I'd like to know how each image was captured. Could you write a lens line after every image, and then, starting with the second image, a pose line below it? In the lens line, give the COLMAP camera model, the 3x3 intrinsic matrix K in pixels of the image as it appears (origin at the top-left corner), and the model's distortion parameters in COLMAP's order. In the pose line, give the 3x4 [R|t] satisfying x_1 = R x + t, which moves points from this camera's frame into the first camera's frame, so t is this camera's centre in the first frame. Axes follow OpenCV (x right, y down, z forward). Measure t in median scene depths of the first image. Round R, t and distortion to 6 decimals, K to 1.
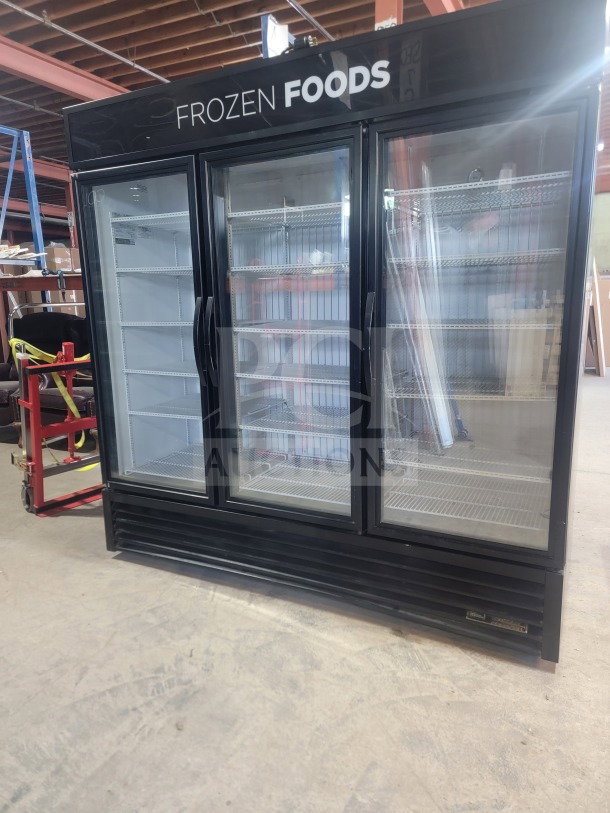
lens RADIAL K [[574.2, 0, 305.3], [0, 574.2, 407.0], [0, 0, 1]] dist [0.026792, -0.006676]
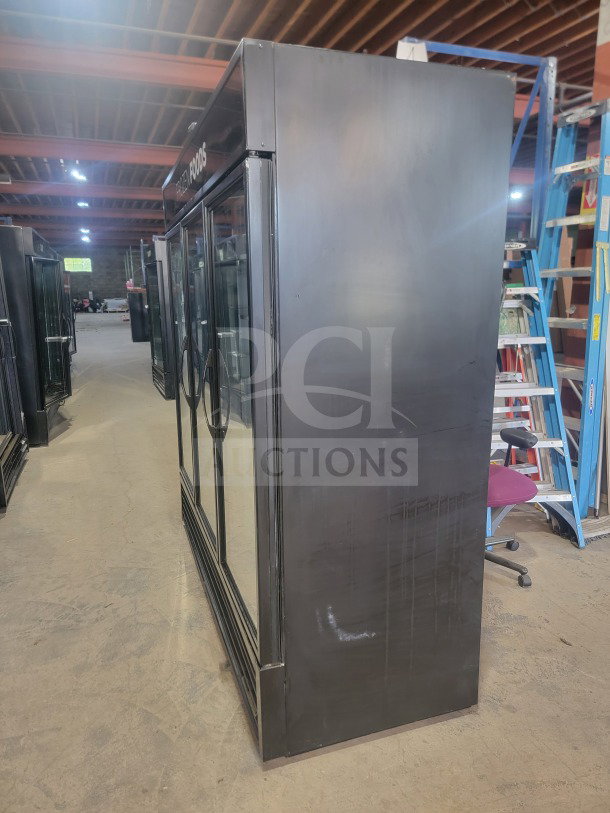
lens RADIAL K [[574.2, 0, 307.0], [0, 574.2, 410.1], [0, 0, 1]] dist [0.026792, -0.006676]
pose [[0.723583, 0.166790, -0.669782, 0.976880], [-0.142113, 0.985575, 0.091901, -0.216241], [0.675449, 0.028687, 0.736849, 0.310577]]
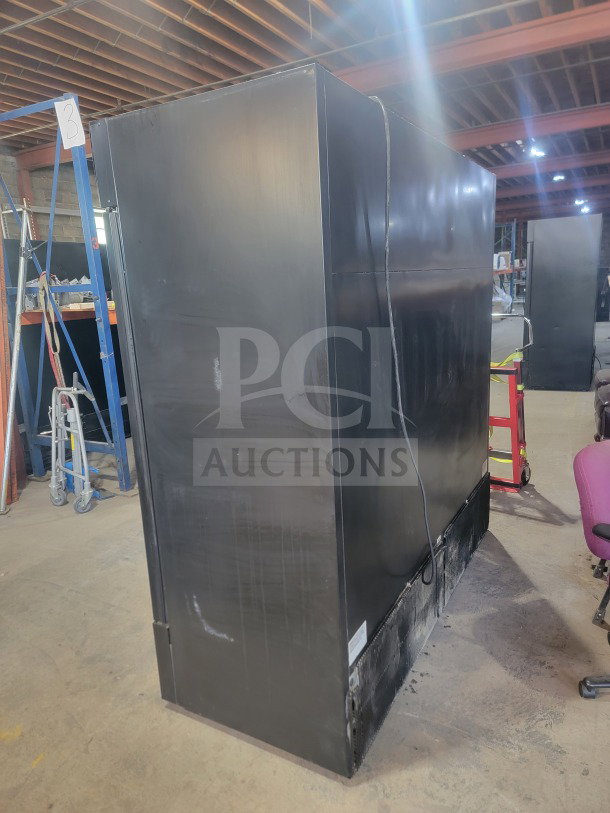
lens RADIAL K [[574.2, 0, 307.1], [0, 574.2, 405.9], [0, 0, 1]] dist [0.026792, -0.006676]
pose [[-0.035039, 0.248278, -0.968055, 1.331801], [-0.129654, 0.959334, 0.250734, -0.429474], [0.990940, 0.134298, -0.001424, 1.144454]]
